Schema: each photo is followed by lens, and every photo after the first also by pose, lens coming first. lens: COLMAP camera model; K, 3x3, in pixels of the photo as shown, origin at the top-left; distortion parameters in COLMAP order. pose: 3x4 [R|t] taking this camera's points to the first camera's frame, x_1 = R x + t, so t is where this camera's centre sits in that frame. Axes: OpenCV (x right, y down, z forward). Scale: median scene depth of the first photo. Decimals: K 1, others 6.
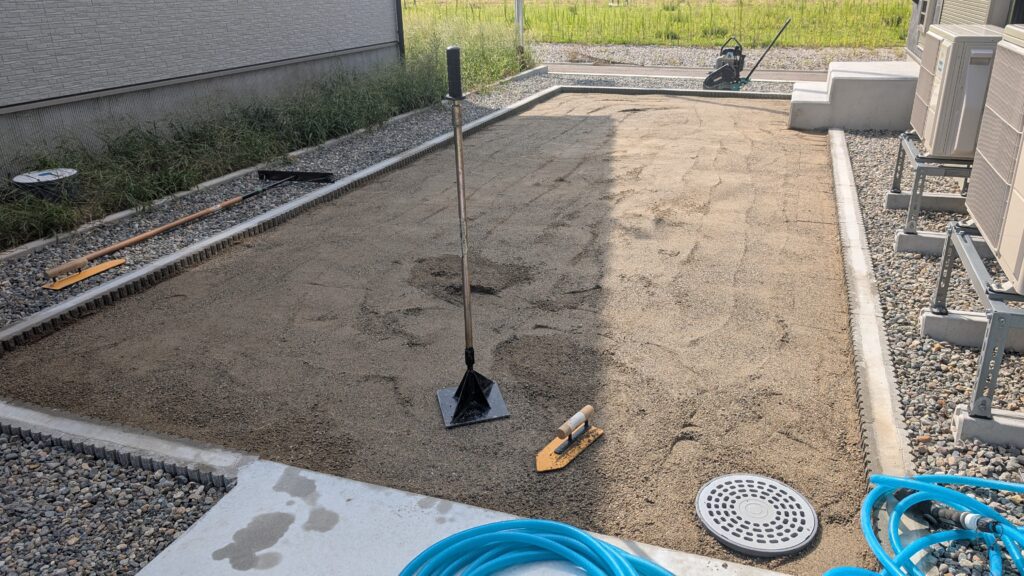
lens RADIAL K [[751.1, 0, 526.4], [0, 751.1, 285.8], [0, 0, 1]] dist [0.005931, -0.000836]
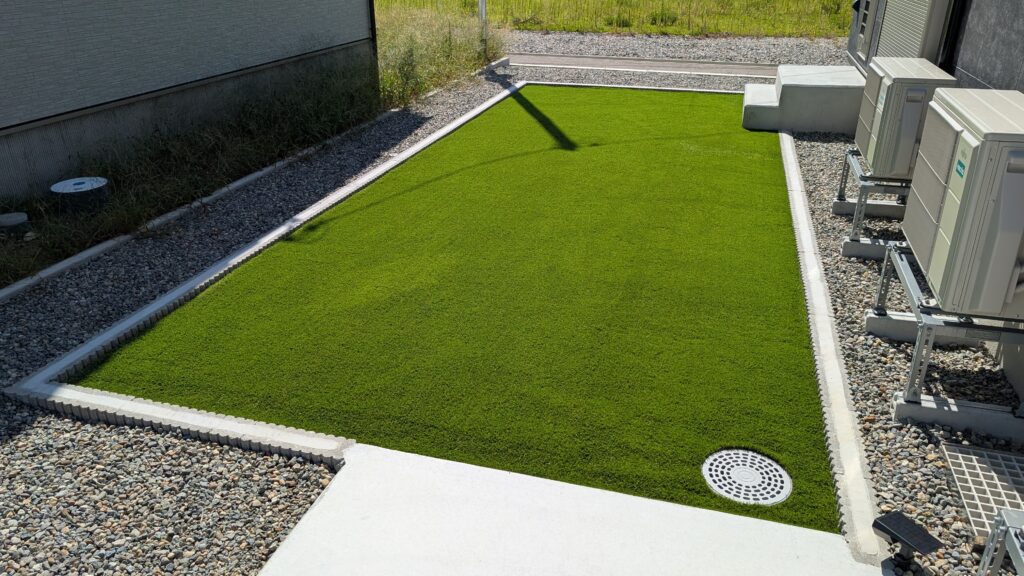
lens RADIAL K [[748.1, 0, 499.8], [0, 748.1, 281.9], [0, 0, 1]] dist [0.007673, -0.000698]
pose [[0.999059, -0.008083, 0.042613, -0.125790], [0.006680, 0.999434, 0.032963, -0.061638], [-0.042856, -0.032647, 0.998548, -0.198020]]
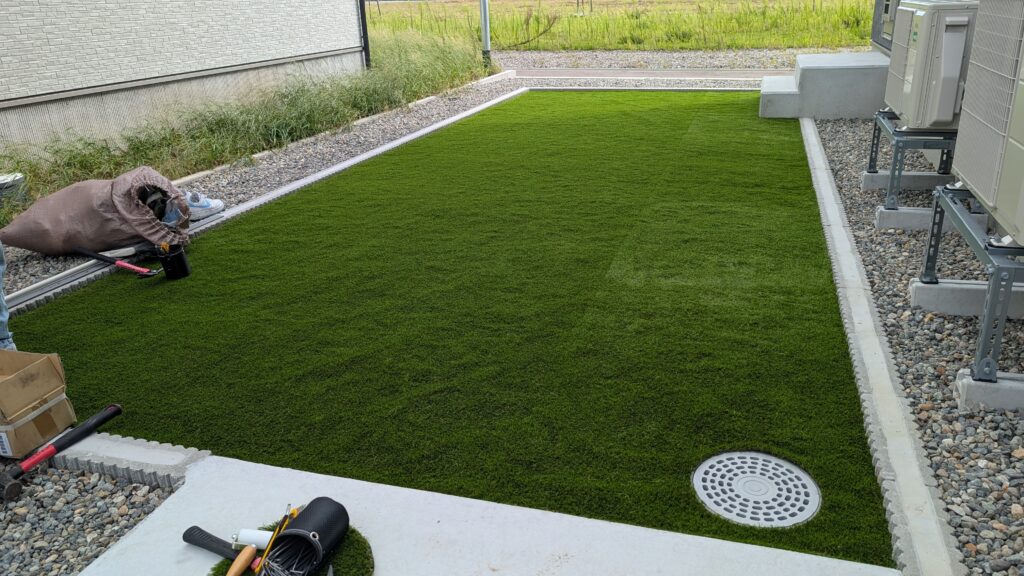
lens RADIAL K [[748.5, 0, 526.6], [0, 748.5, 280.8], [0, 0, 1]] dist [0.011943, -0.007123]
pose [[0.998914, -0.031406, 0.034403, 0.000912], [0.032226, 0.999204, -0.023534, 0.040371], [-0.033636, 0.024618, 0.999131, 0.058318]]
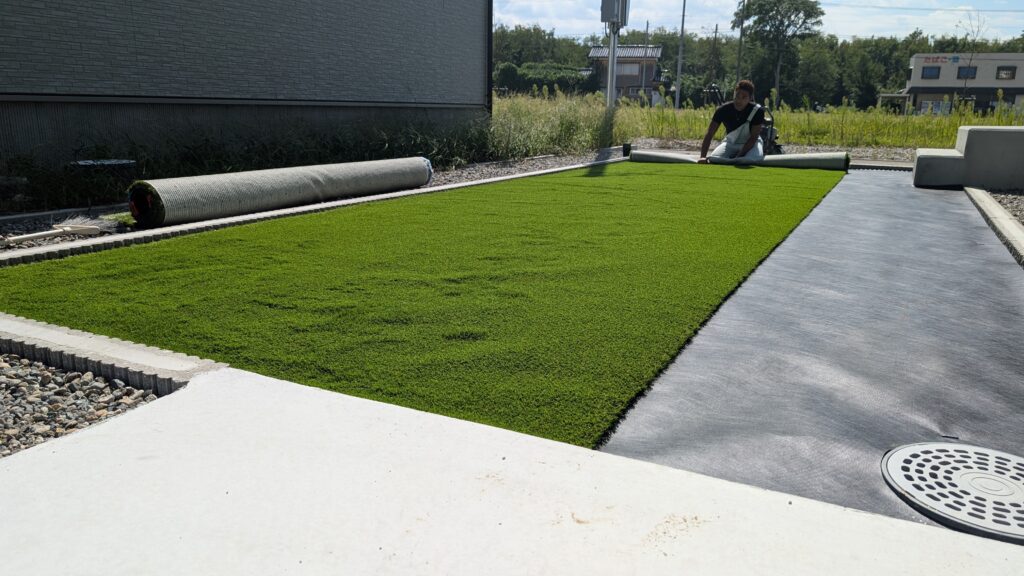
lens RADIAL K [[751.9, 0, 517.0], [0, 751.9, 301.1], [0, 0, 1]] dist [0.005176, -0.002772]
pose [[0.991324, 0.062875, -0.115424, -0.005676], [-0.078082, 0.988122, -0.132354, 0.182867], [0.105732, 0.140219, 0.984459, 0.245383]]
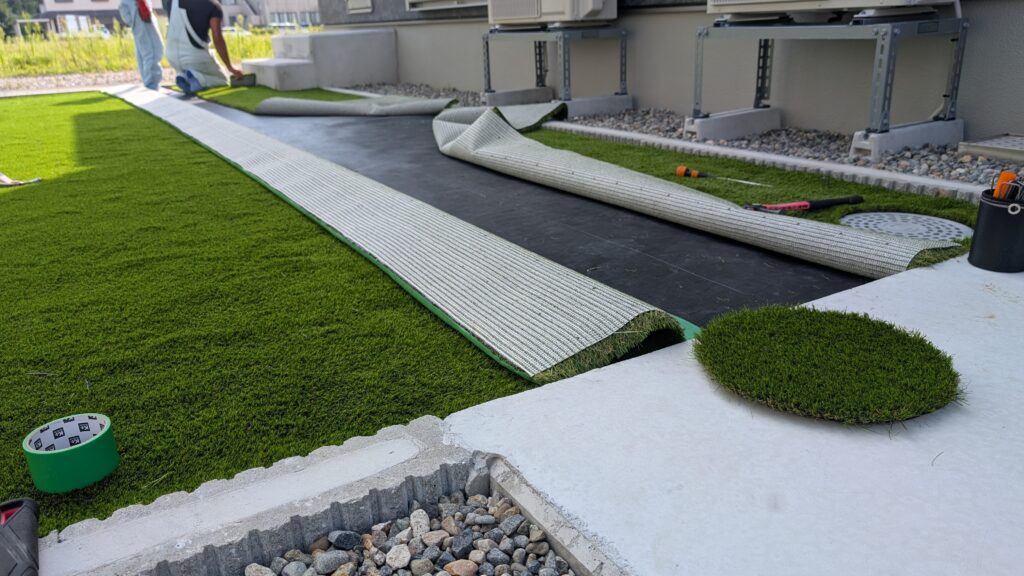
lens RADIAL K [[751.1, 0, 526.4], [0, 751.1, 285.8], [0, 0, 1]] dist [0.005931, -0.000836]
pose [[0.623763, -0.265275, 0.735220, -0.469969], [0.322740, 0.944125, 0.066836, 0.111392], [-0.711869, 0.195595, 0.674525, 0.505651]]
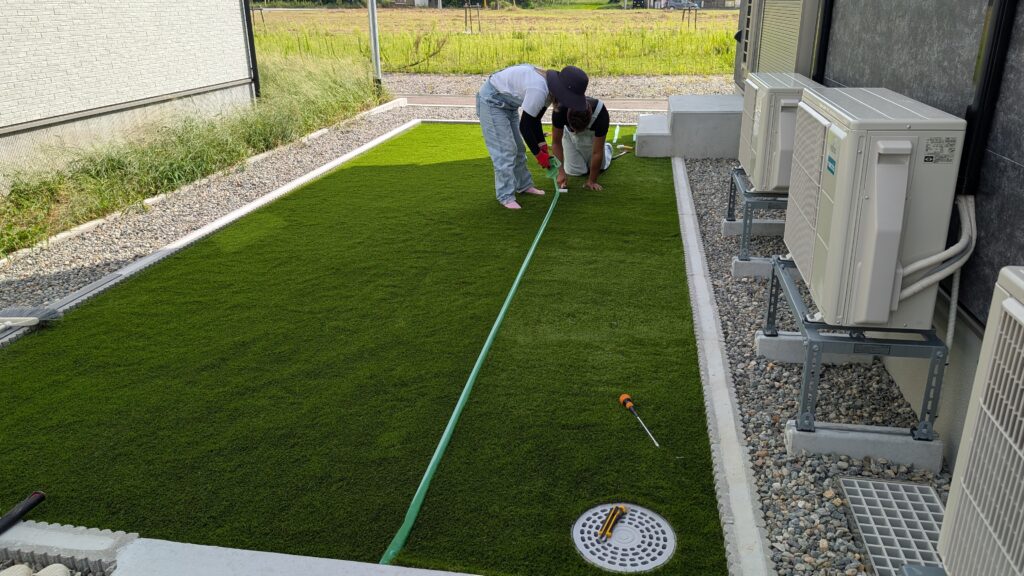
lens RADIAL K [[748.3, 0, 519.9], [0, 748.3, 273.2], [0, 0, 1]] dist [0.009528, -0.008088]
pose [[0.984729, -0.053443, 0.165689, -0.004677], [0.060335, 0.997498, -0.036839, -0.038437], [-0.163306, 0.046273, 0.985490, -0.053978]]
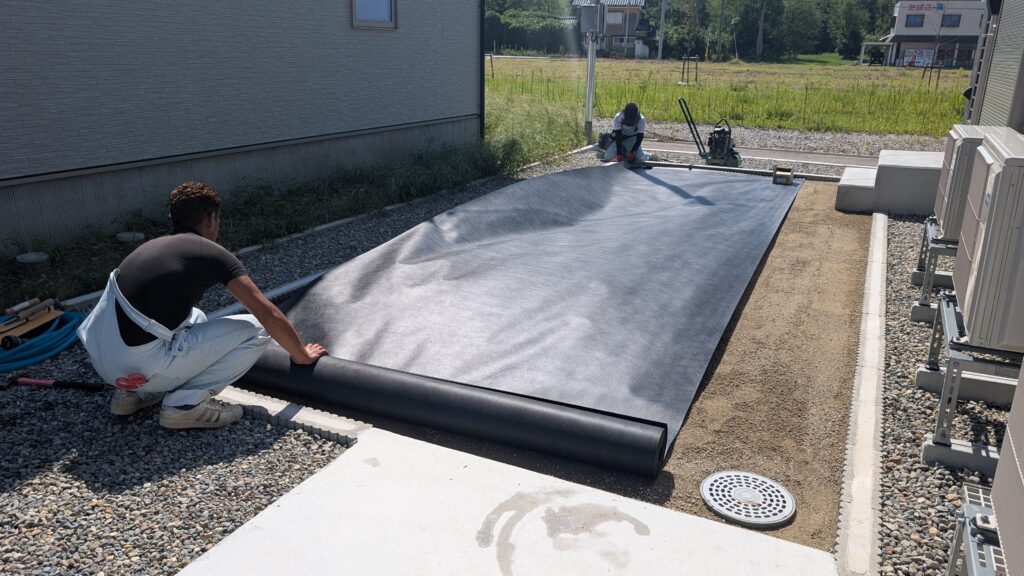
lens RADIAL K [[749.7, 0, 501.1], [0, 749.7, 287.3], [0, 0, 1]] dist [0.009076, -0.003812]
pose [[0.991688, 0.065540, -0.110725, 0.003342], [-0.074552, 0.994058, -0.079312, 0.053306], [0.104869, 0.086908, 0.990681, -0.246059]]
